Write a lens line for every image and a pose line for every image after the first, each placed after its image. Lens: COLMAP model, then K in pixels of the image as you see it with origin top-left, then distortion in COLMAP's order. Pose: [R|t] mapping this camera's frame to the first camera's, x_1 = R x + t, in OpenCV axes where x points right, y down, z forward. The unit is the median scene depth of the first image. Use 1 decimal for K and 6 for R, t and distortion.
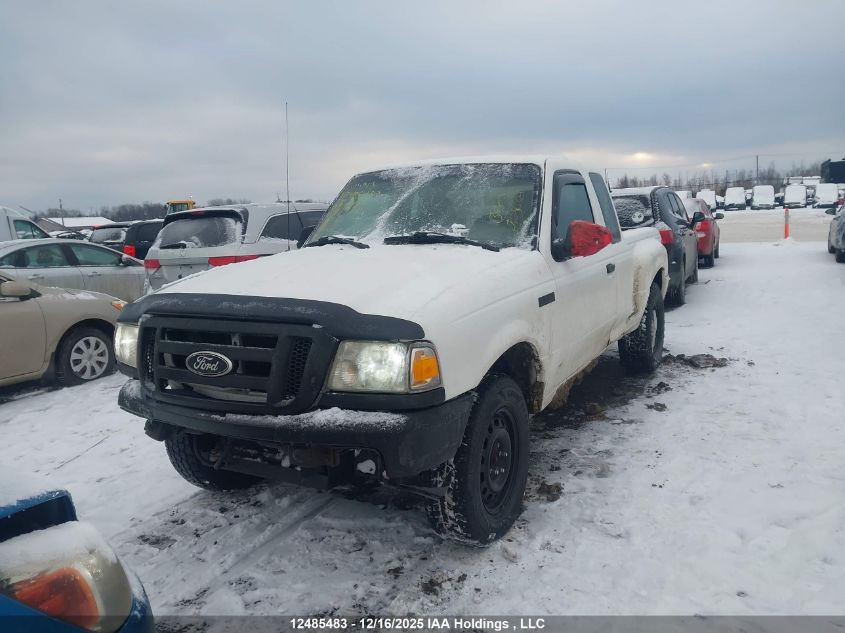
lens RADIAL K [[633.2, 0, 422.5], [0, 633.2, 316.5], [0, 0, 1]] dist [0.002661, -0.004612]
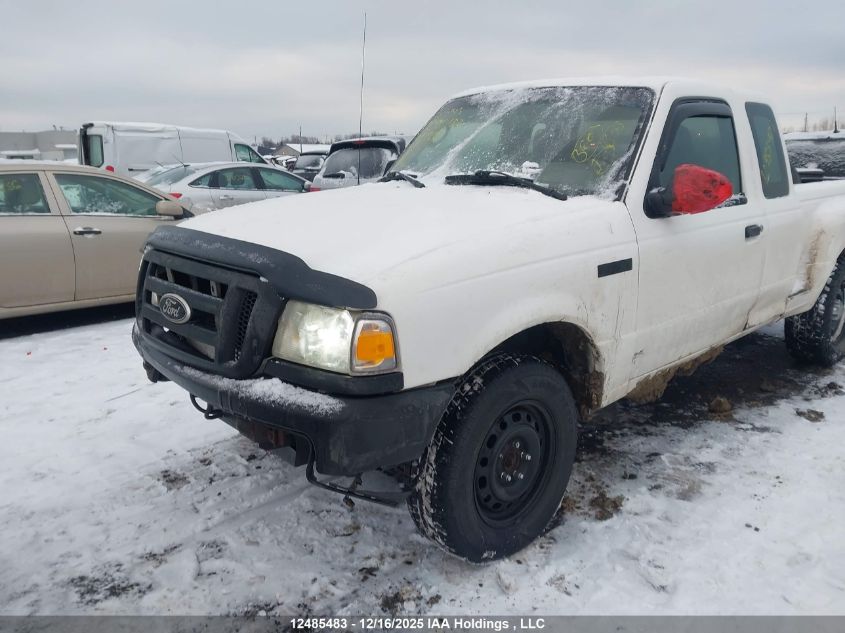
lens RADIAL K [[641.5, 0, 428.7], [0, 641.5, 319.1], [0, 0, 1]] dist [0.013276, 0.000073]
pose [[0.953896, 0.111653, -0.278598, 0.192684], [-0.084119, 0.990483, 0.108936, -0.029164], [0.288110, -0.080478, 0.954210, 0.180562]]
